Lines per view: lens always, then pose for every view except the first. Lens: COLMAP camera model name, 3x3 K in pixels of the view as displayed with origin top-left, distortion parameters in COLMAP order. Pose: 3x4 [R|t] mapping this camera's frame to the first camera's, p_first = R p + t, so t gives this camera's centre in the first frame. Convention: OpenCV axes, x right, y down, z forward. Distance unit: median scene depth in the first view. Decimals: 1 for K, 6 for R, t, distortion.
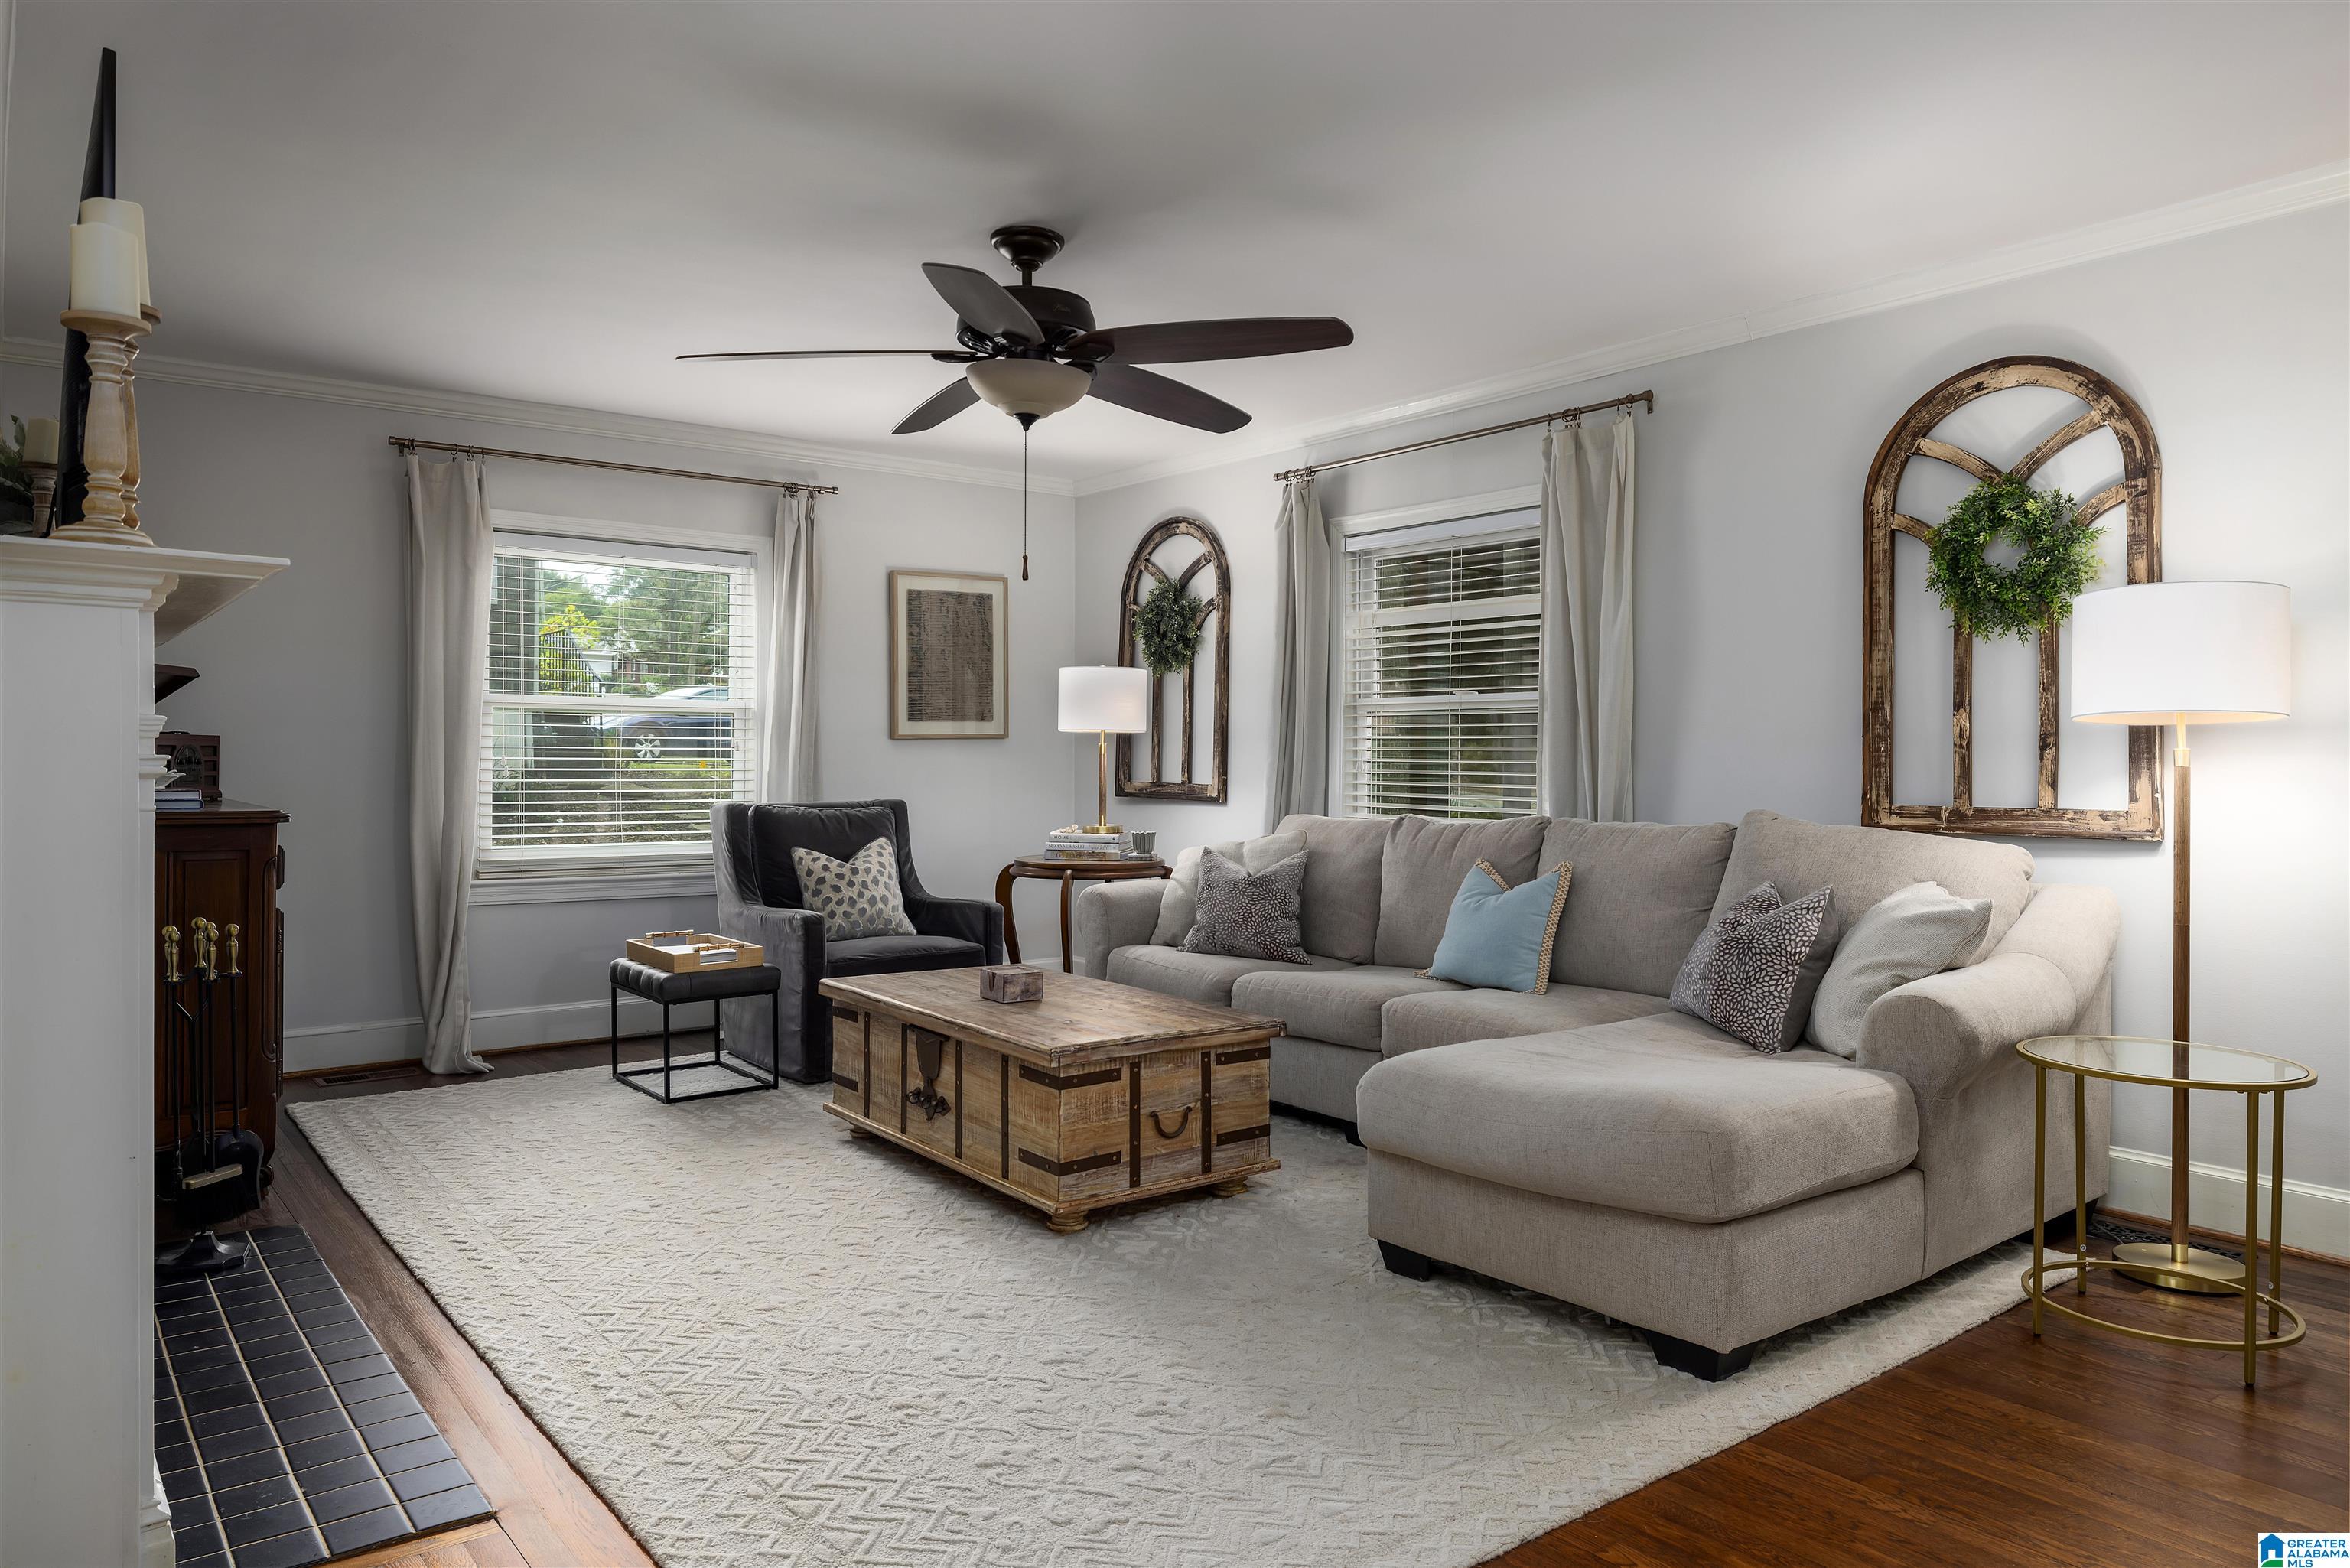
lens RADIAL K [[1585.9, 0, 1167.5], [0, 1585.9, 754.6], [0, 0, 1]] dist [0.004779, 0.007581]
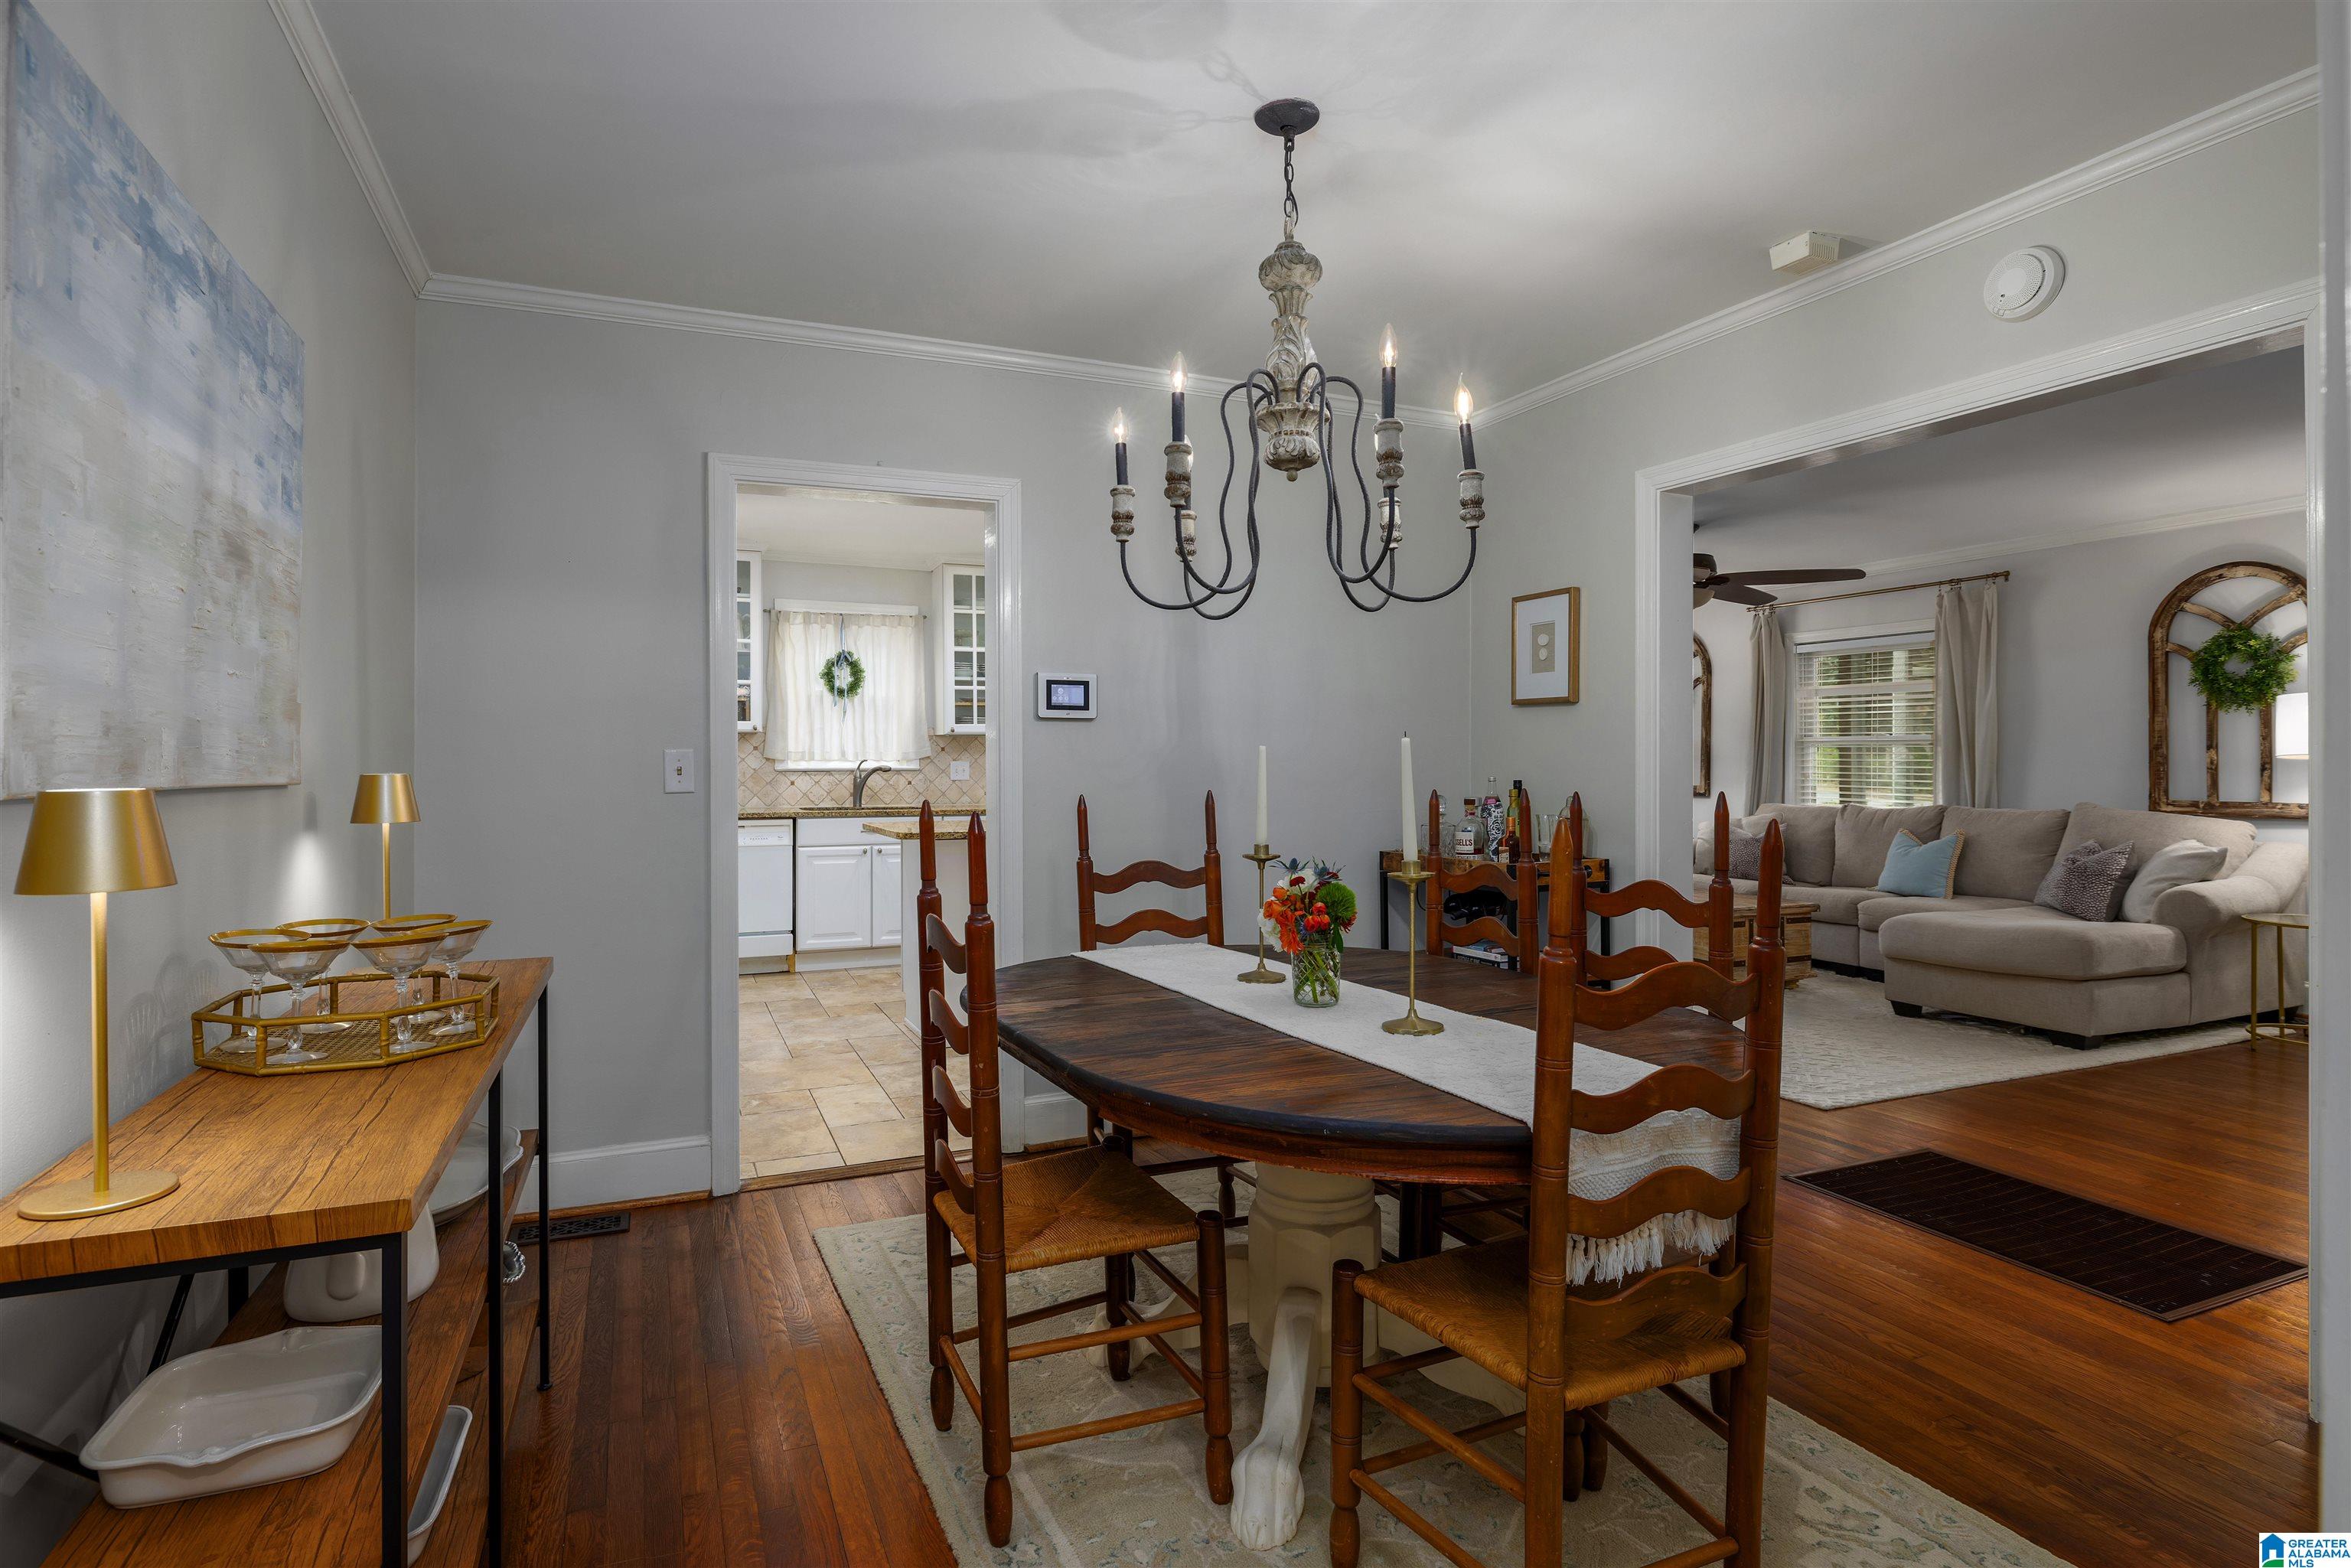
lens RADIAL K [[1204.7, 0, 1167.2], [0, 1204.7, 747.2], [0, 0, 1]] dist [0.000862, -0.000272]
pose [[0.966503, -0.006172, -0.256580, -0.330928], [0.004139, 0.999956, -0.008462, -0.024362], [0.256621, 0.007116, 0.966486, -0.700639]]
